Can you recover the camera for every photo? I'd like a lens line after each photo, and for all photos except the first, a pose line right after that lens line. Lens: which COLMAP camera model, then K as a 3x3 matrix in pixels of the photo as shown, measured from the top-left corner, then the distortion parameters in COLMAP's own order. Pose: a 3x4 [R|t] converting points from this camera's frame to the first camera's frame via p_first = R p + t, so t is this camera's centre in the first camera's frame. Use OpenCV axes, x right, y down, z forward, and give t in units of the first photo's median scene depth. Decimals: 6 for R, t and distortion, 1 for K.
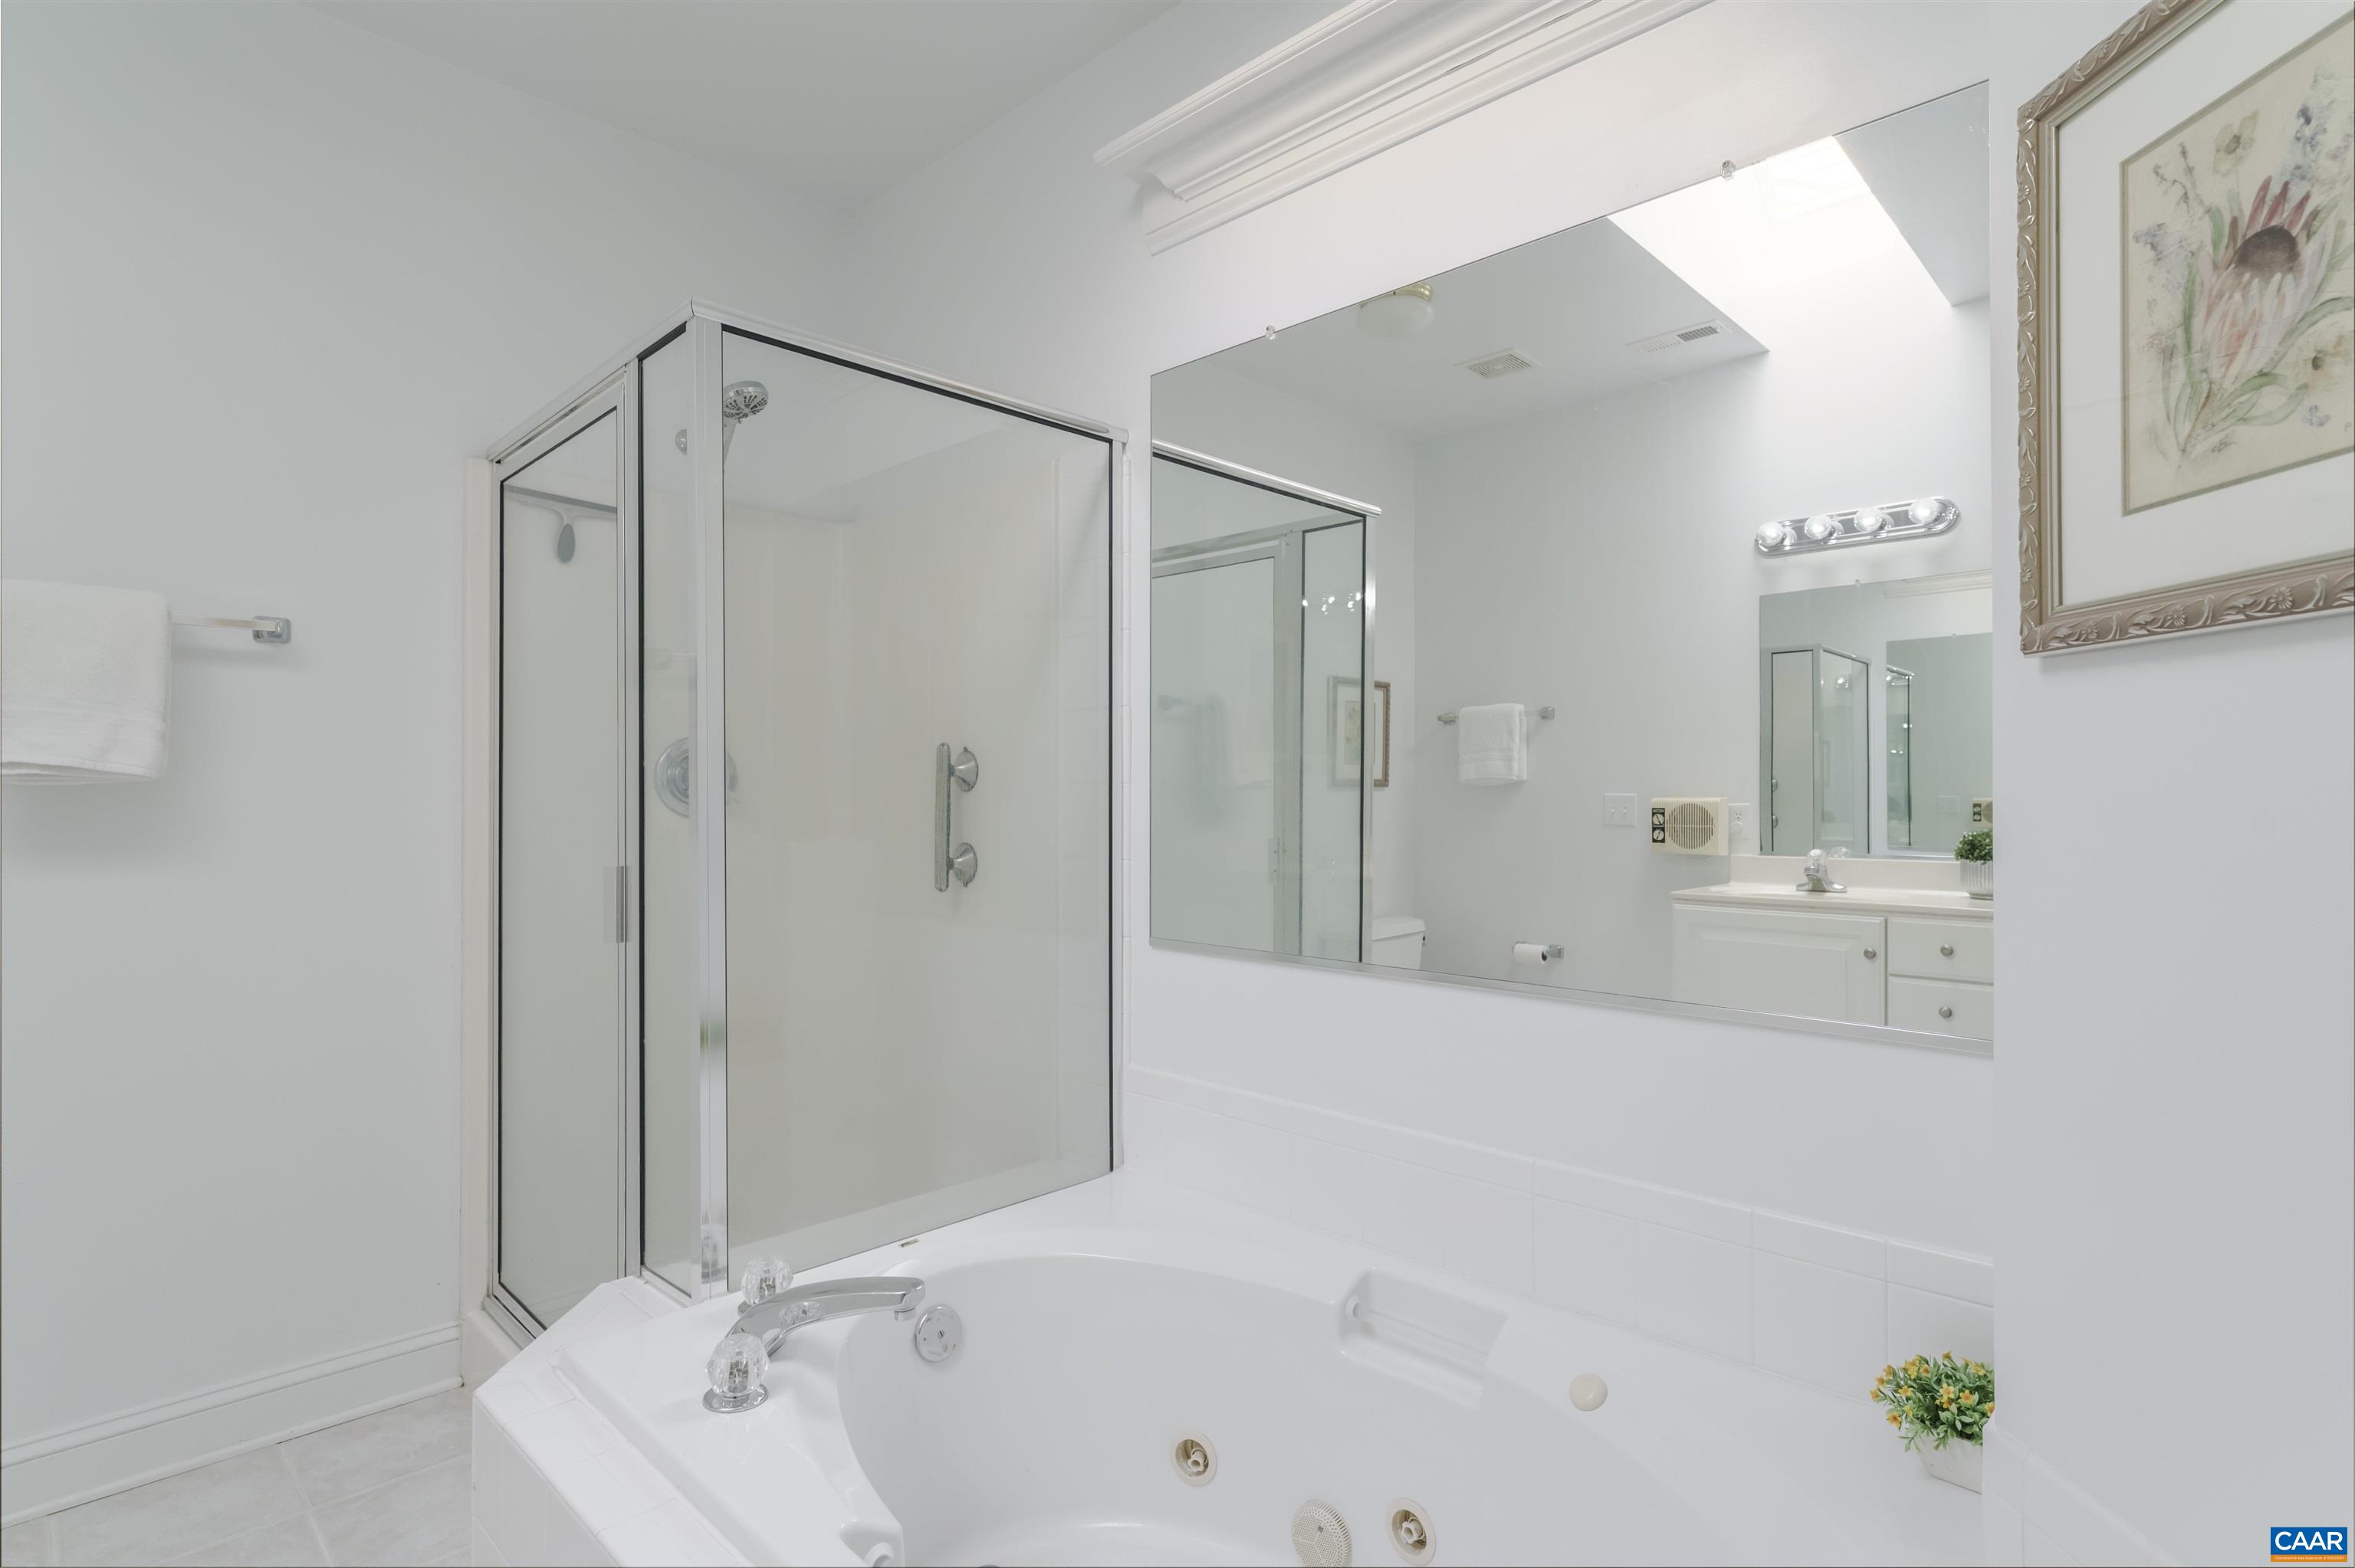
lens RADIAL K [[1187.7, 0, 1177.5], [0, 1187.7, 784.0], [0, 0, 1]] dist [0.000732, 0.000068]
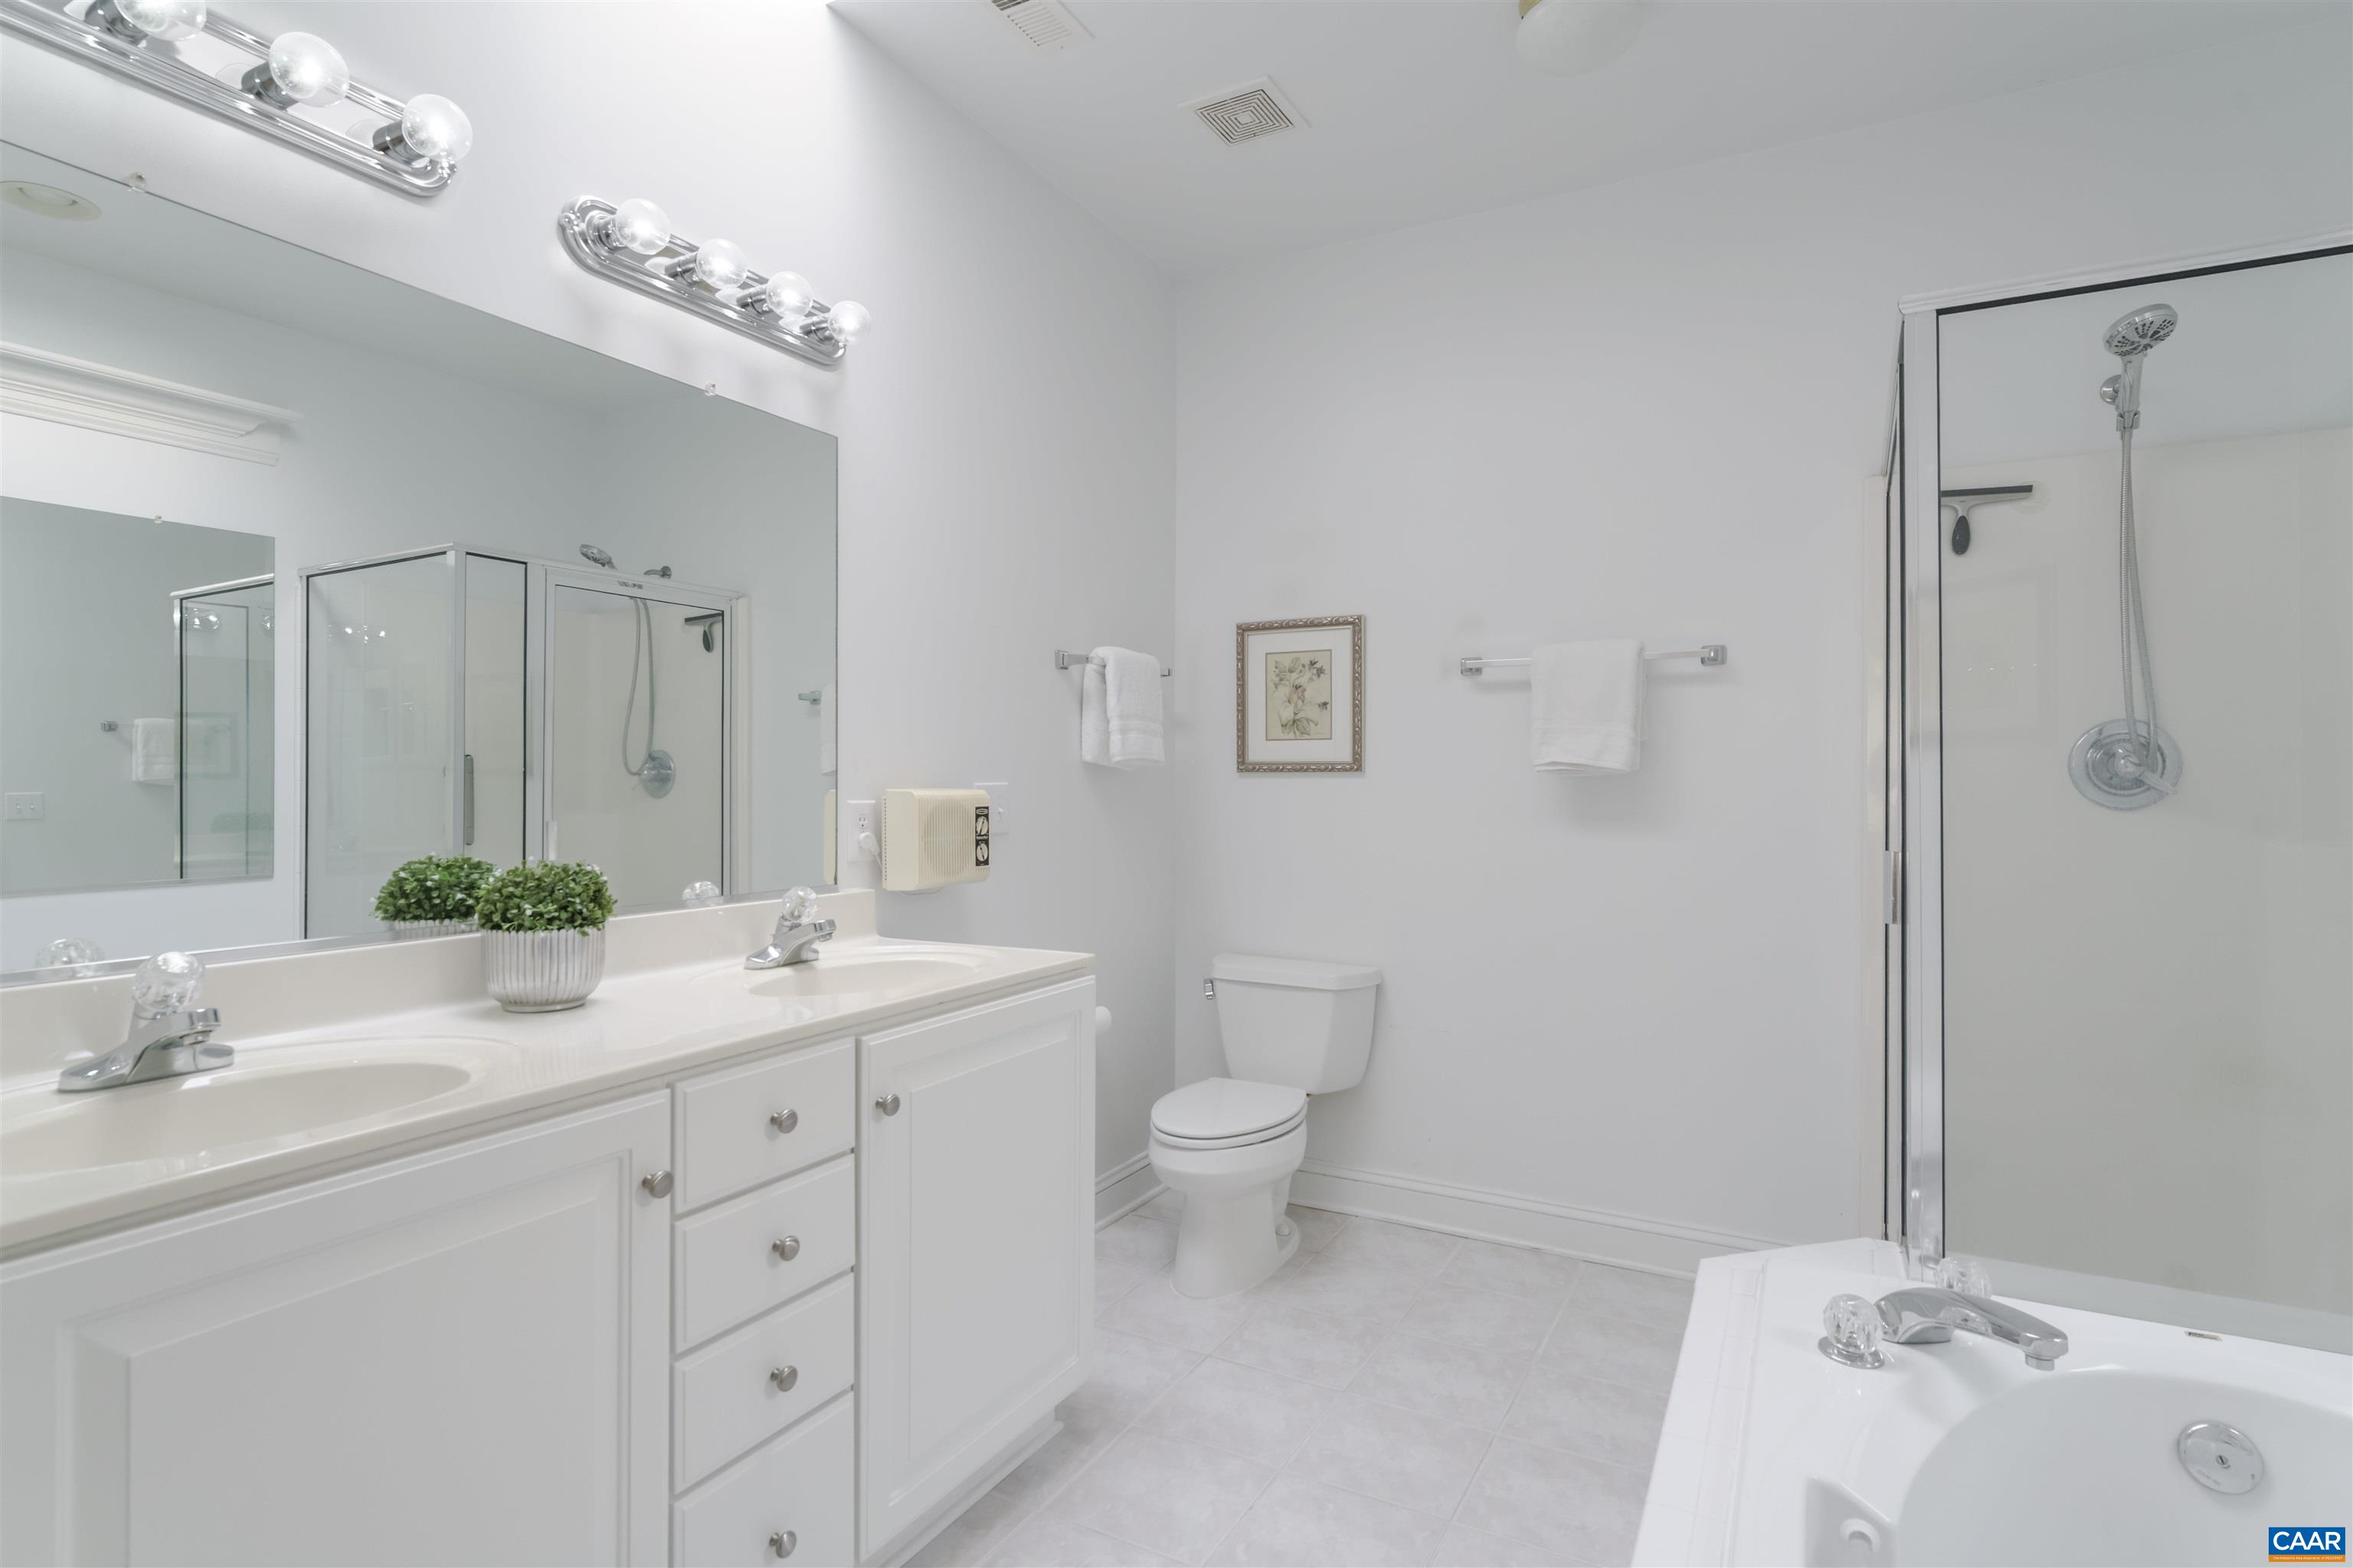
lens RADIAL K [[1186.9, 0, 1176.5], [0, 1186.9, 784.0], [0, 0, 1]] dist [0.000732, 0.000068]
pose [[0.265627, 0.002676, -0.964072, 0.349205], [0.006080, 0.999972, 0.004451, 0.000829], [0.964057, -0.007044, 0.265603, 0.103302]]
